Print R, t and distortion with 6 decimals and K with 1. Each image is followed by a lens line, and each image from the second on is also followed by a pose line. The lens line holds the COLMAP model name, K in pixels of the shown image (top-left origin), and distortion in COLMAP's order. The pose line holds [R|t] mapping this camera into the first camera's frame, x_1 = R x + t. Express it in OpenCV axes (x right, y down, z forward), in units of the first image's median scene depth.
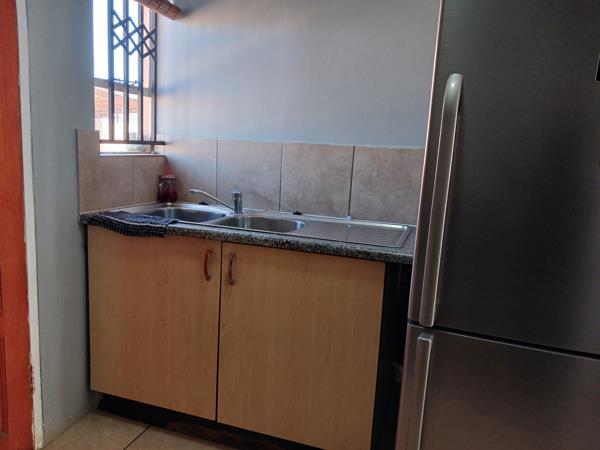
lens RADIAL K [[491.3, 0, 300.0], [0, 491.3, 225.0], [0, 0, 1]] dist [-0.006726, 0.087433]
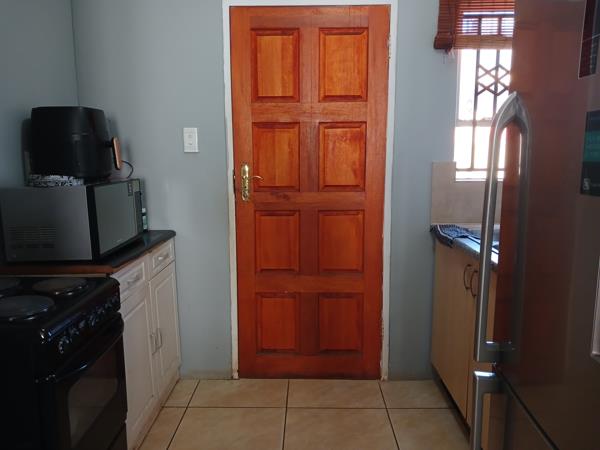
lens RADIAL K [[491.3, 0, 300.0], [0, 491.3, 225.0], [0, 0, 1]] dist [-0.006726, 0.087433]
pose [[0.302372, 0.089738, -0.948956, 0.687000], [-0.141224, 0.988789, 0.048506, -0.033624], [0.942670, 0.119348, 0.311656, 0.239204]]
